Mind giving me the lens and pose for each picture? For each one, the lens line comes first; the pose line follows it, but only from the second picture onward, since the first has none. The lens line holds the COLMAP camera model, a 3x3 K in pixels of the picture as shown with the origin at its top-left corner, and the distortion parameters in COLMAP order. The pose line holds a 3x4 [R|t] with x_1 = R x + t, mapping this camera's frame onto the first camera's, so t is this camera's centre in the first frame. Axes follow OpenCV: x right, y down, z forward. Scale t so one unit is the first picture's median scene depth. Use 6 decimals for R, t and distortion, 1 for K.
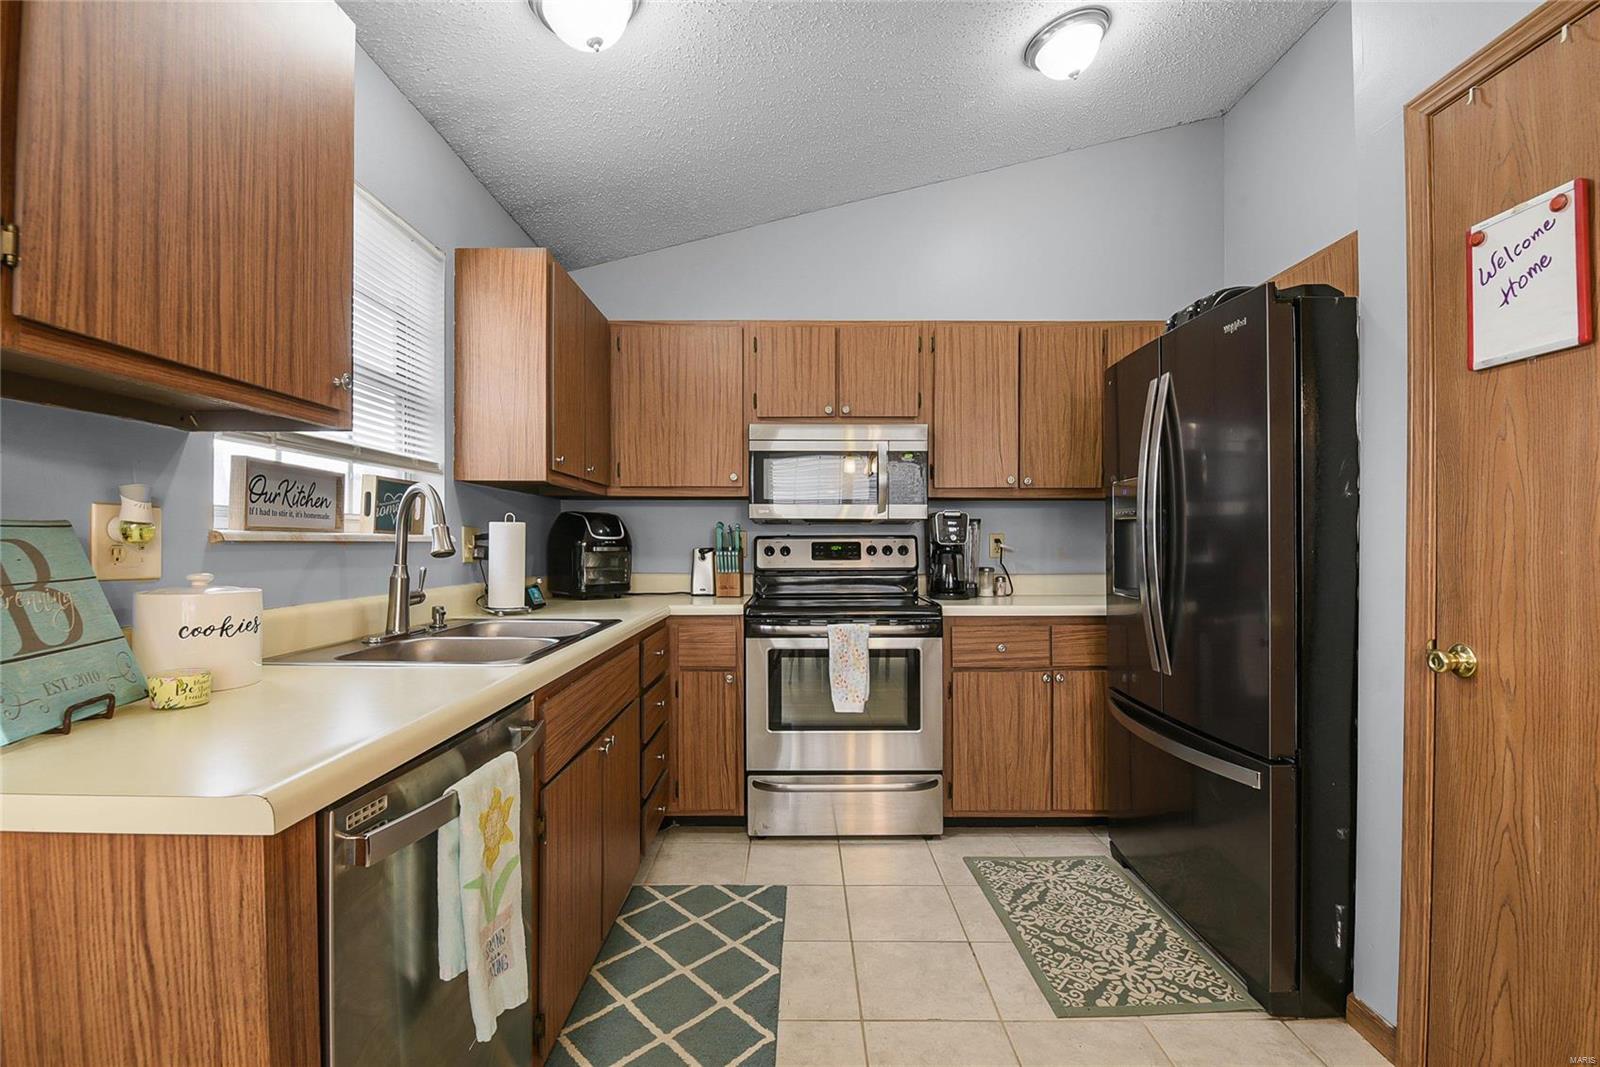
lens RADIAL K [[725.3, 0, 806.7], [0, 725.3, 544.0], [0, 0, 1]] dist [0.001912, -0.015199]
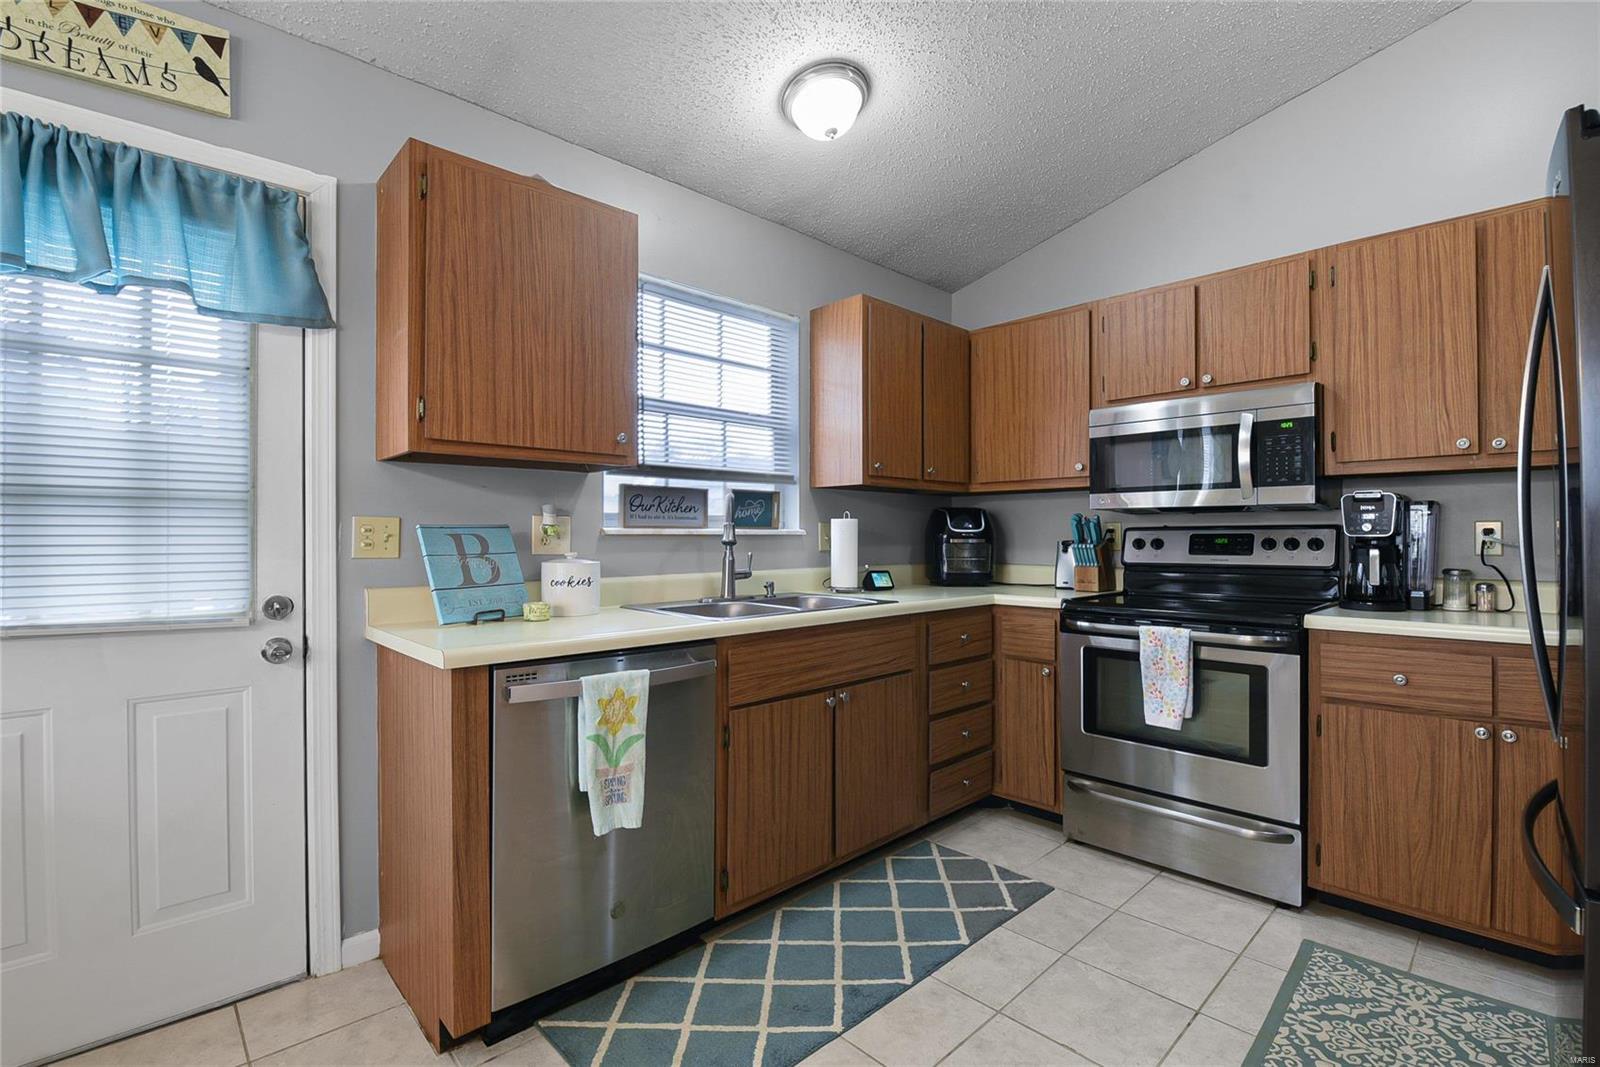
lens RADIAL K [[738.2, 0, 800.0], [0, 738.2, 533.5], [0, 0, 1]] dist [-0.001019, -0.010069]
pose [[0.684272, -0.003546, -0.729218, 0.404304], [0.000177, 0.999989, -0.004697, 0.001176], [0.729227, 0.003085, 0.684265, 0.064450]]
